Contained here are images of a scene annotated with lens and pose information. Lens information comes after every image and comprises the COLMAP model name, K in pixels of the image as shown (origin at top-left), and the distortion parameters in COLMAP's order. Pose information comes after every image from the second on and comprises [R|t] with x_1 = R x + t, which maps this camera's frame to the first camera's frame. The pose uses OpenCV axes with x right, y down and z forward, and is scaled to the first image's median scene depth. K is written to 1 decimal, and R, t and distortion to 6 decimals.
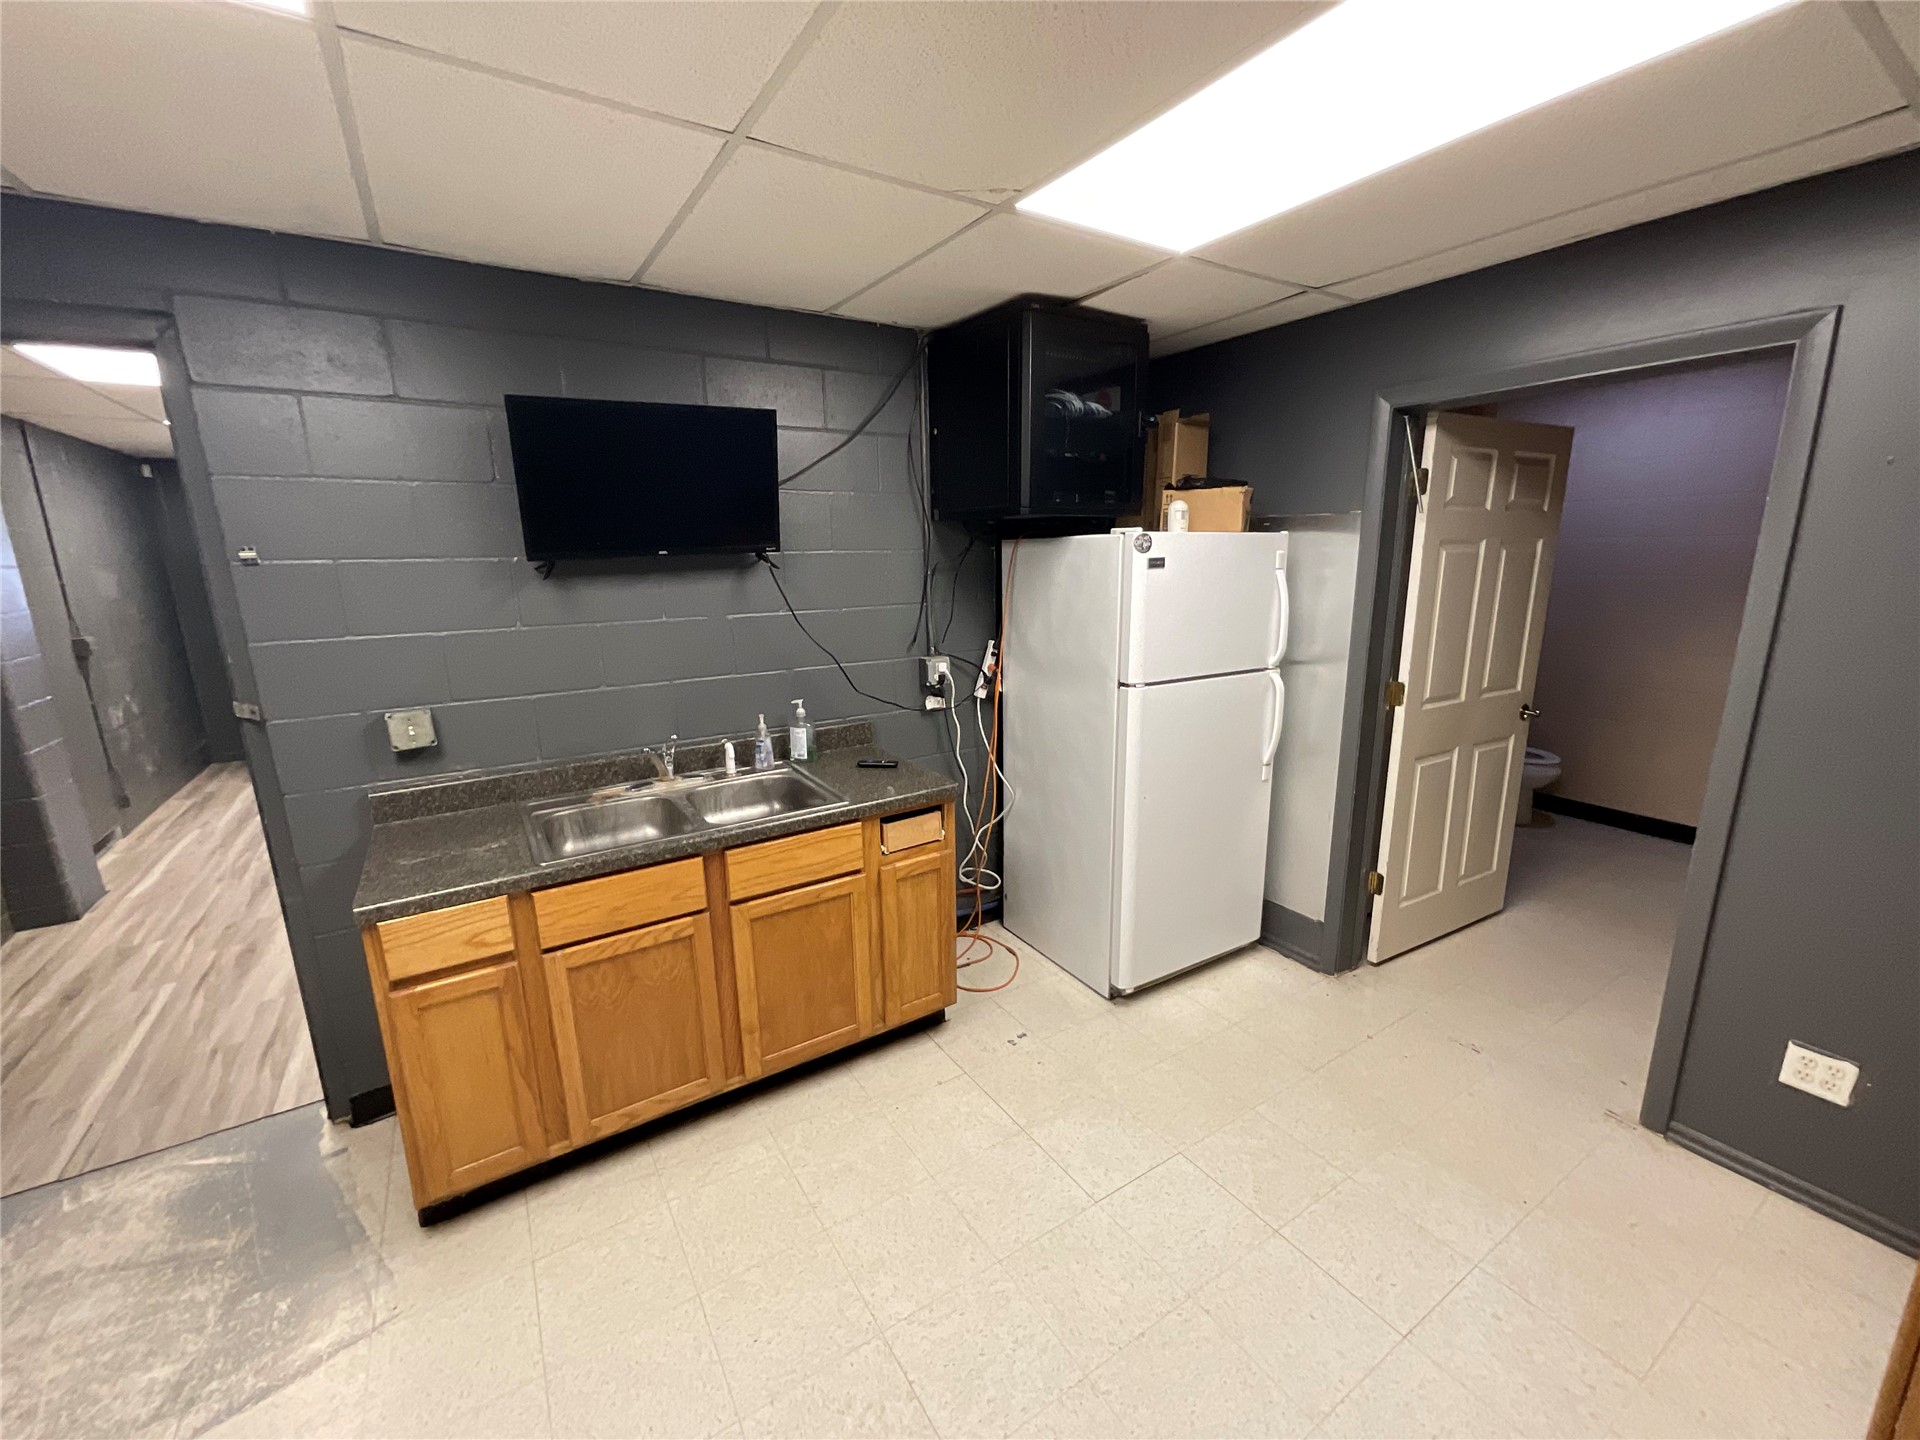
lens RADIAL K [[777.8, 0, 968.4], [0, 777.8, 724.7], [0, 0, 1]] dist [0.001222, 0.000071]
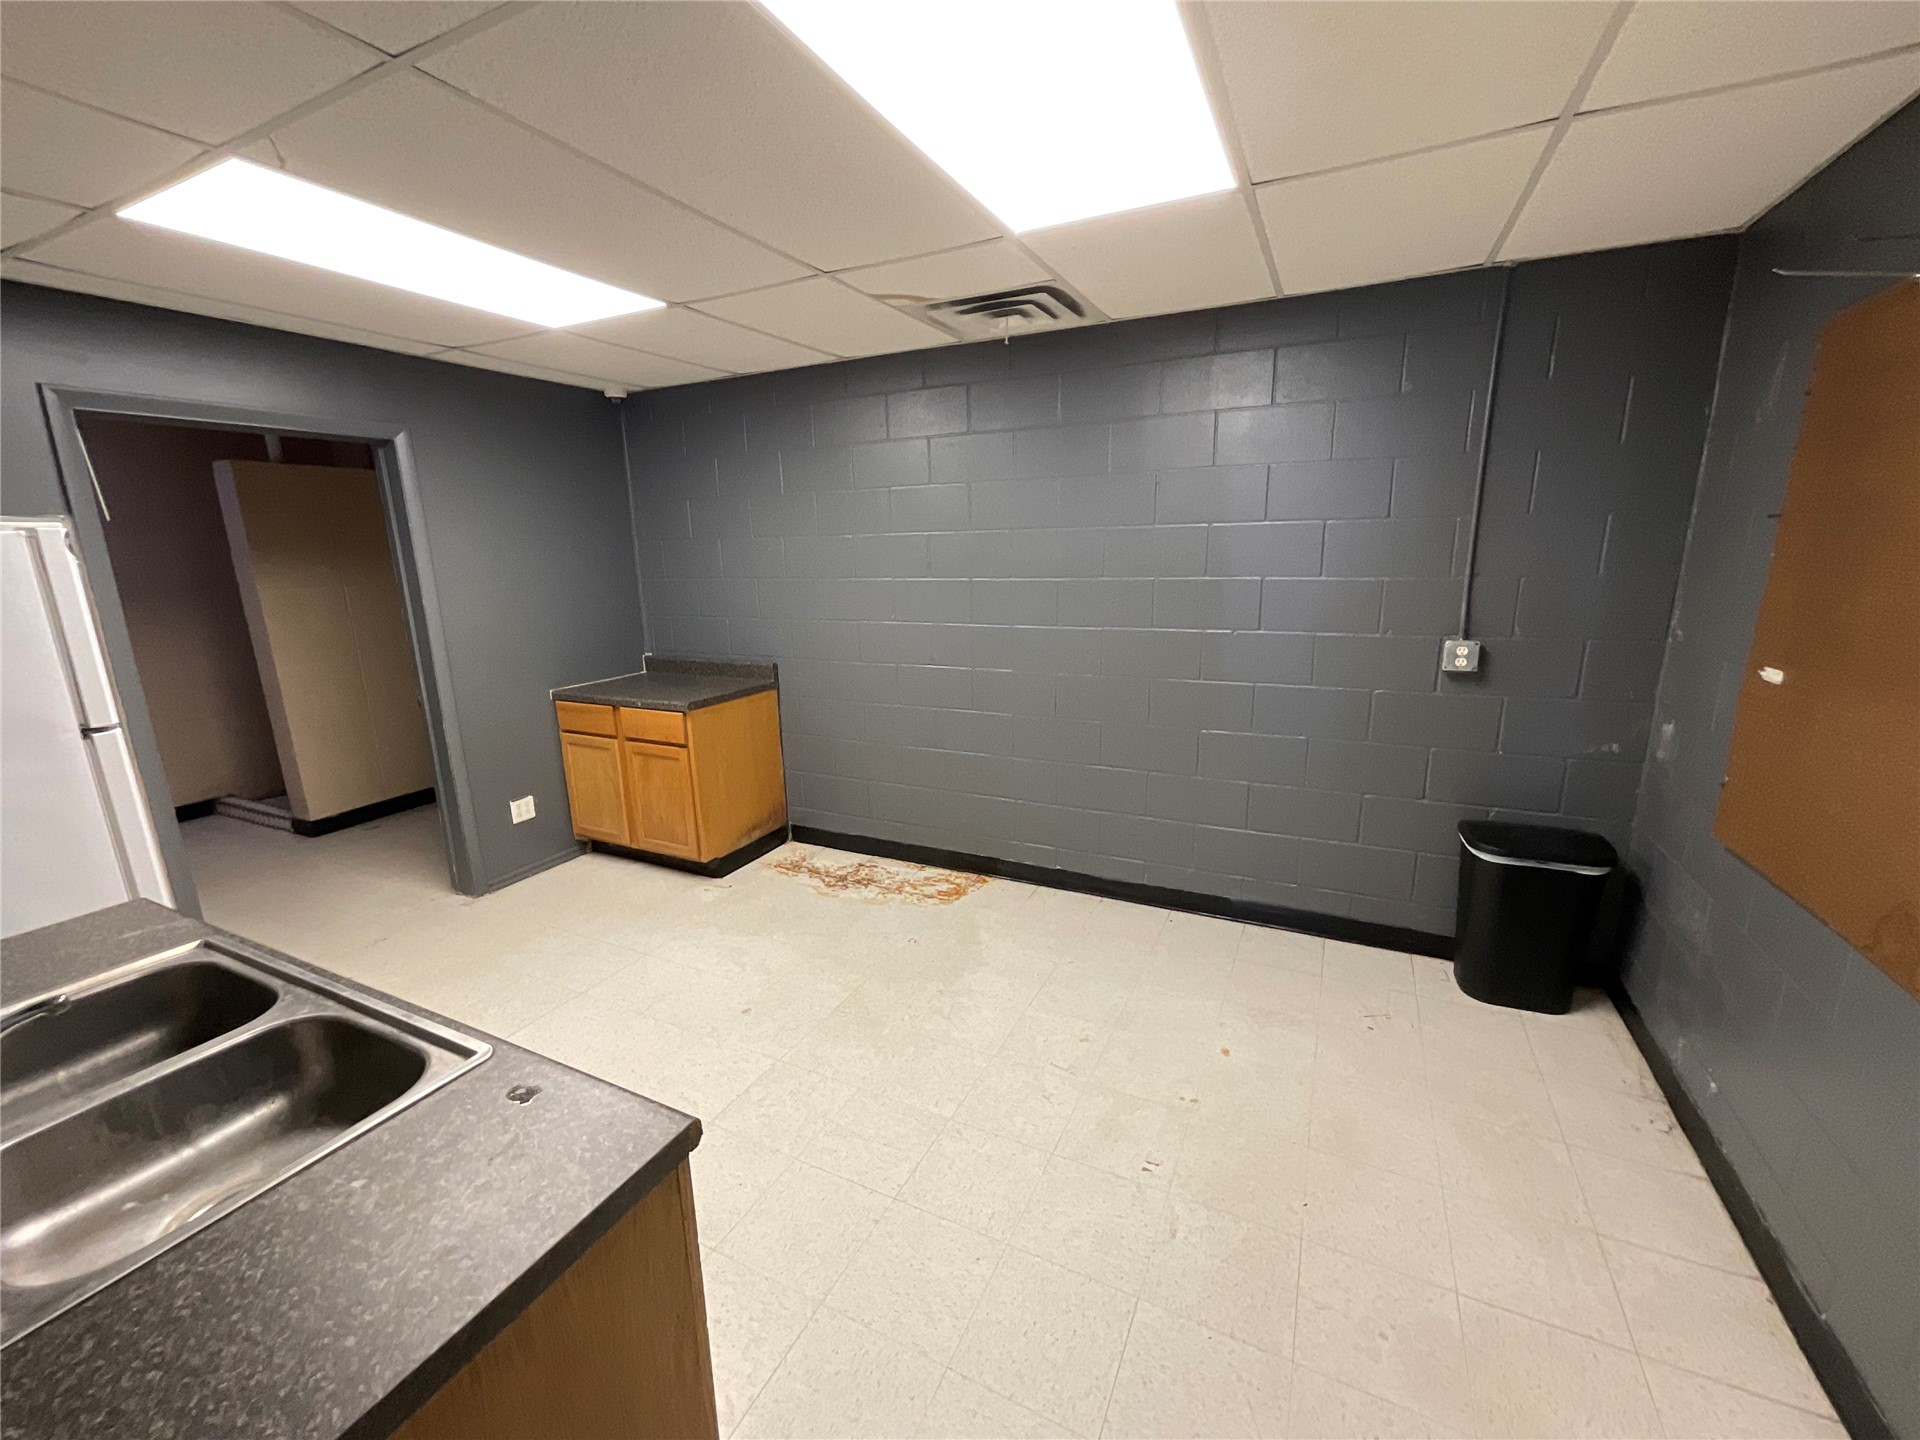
lens RADIAL K [[777.8, 0, 962.0], [0, 777.8, 720.5], [0, 0, 1]] dist [0.001222, 0.000071]
pose [[-0.513974, -0.167296, 0.841334, -0.894114], [0.218352, 0.922975, 0.316922, -0.121046], [-0.829550, 0.346597, -0.437855, 0.662475]]
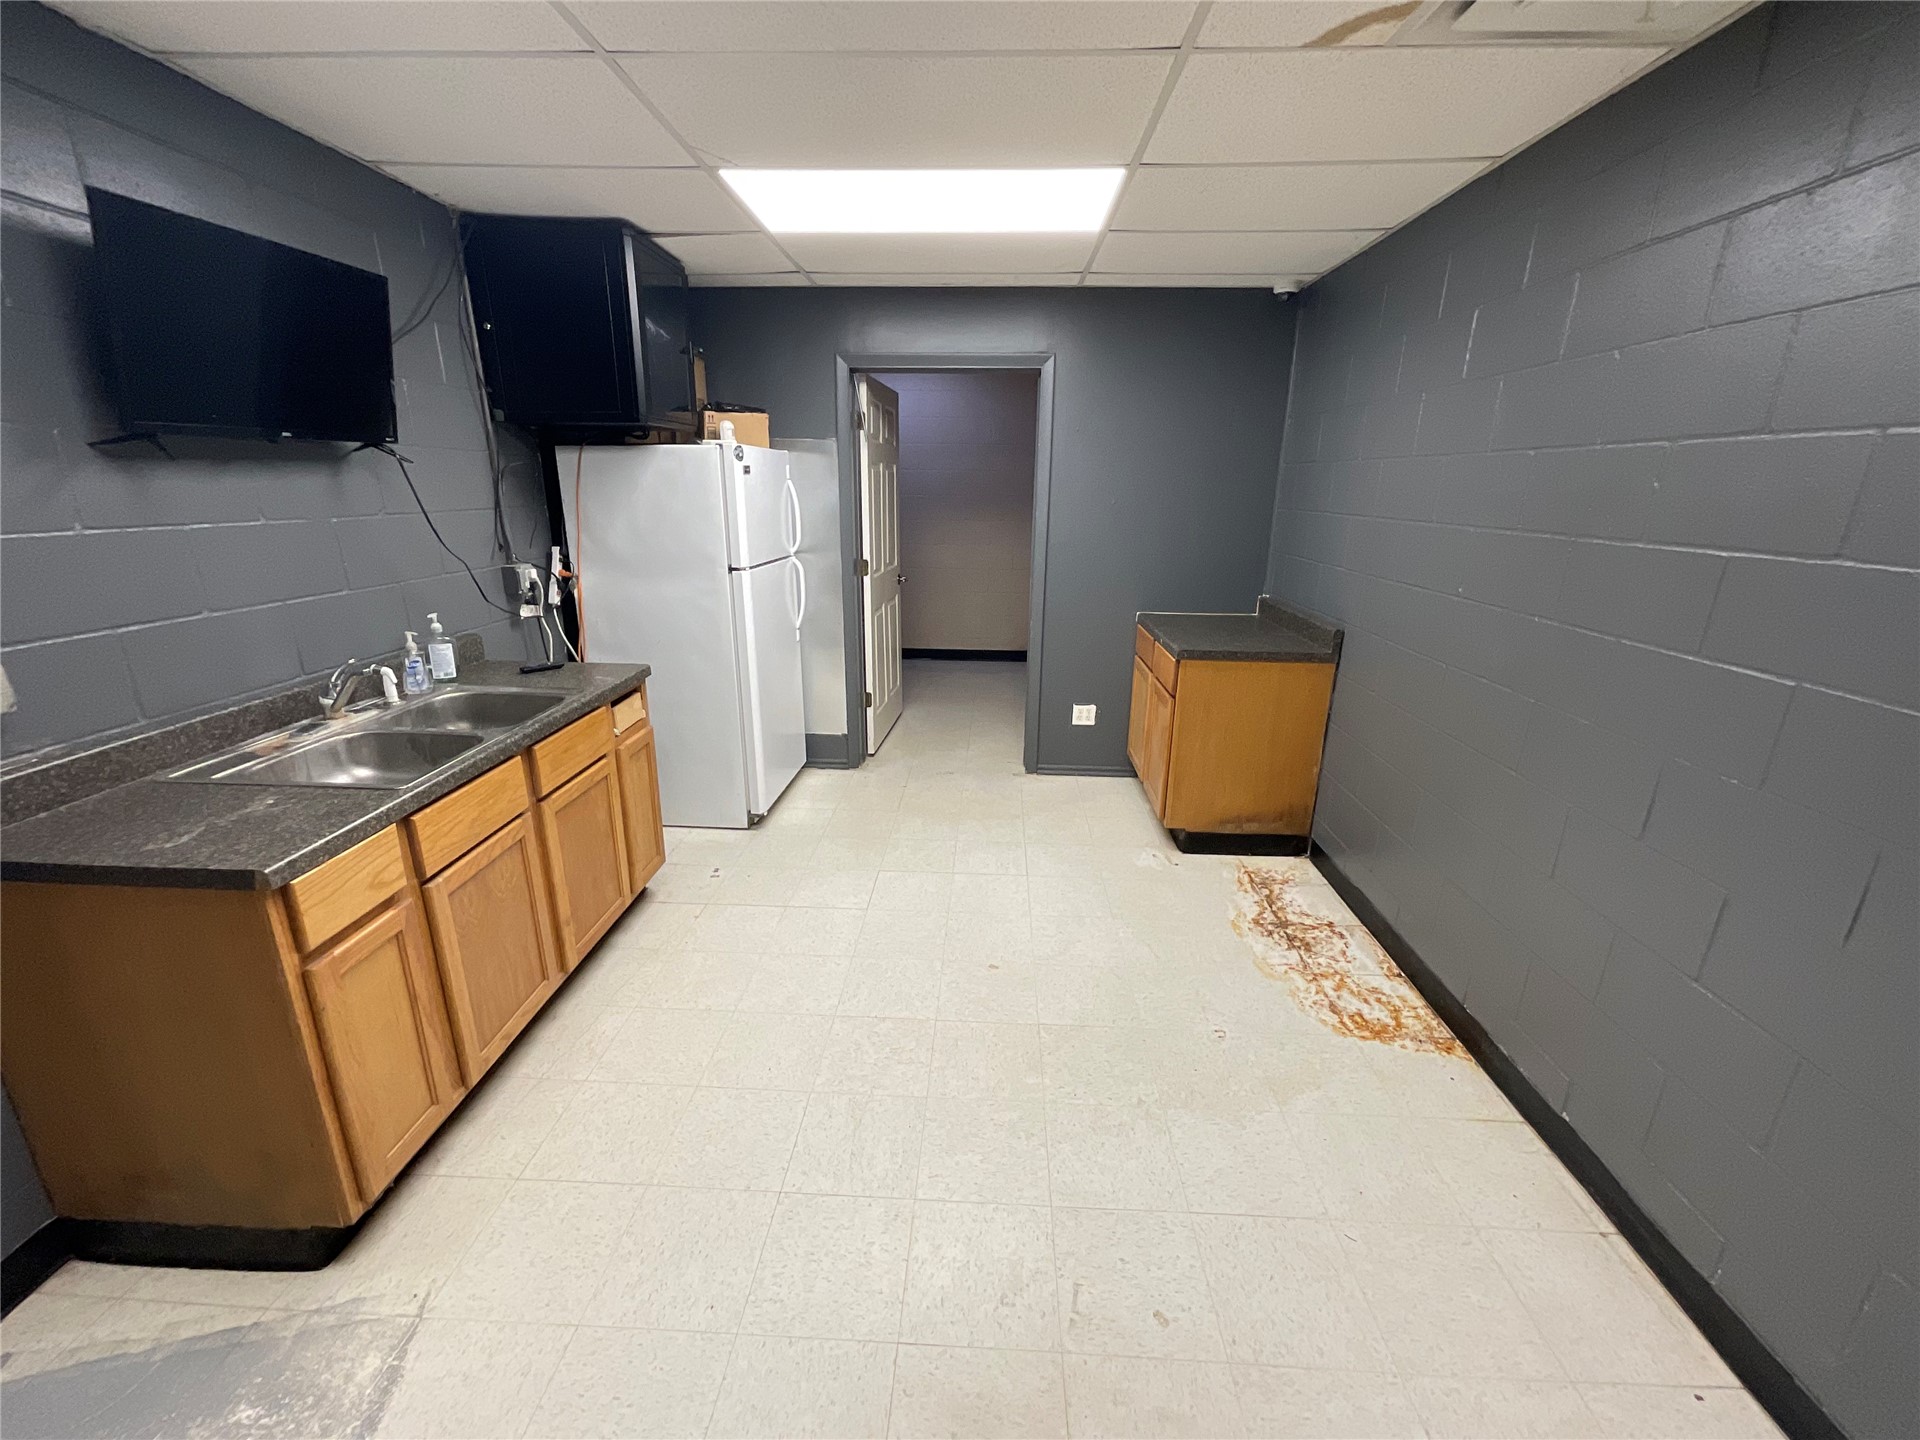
lens RADIAL K [[777.8, 0, 959.4], [0, 777.8, 721.1], [0, 0, 1]] dist [0.001222, 0.000071]
pose [[0.580987, -0.219976, 0.783623, -0.647422], [0.162115, 0.974769, 0.153440, 0.054997], [-0.797604, 0.037890, 0.601990, -0.032104]]
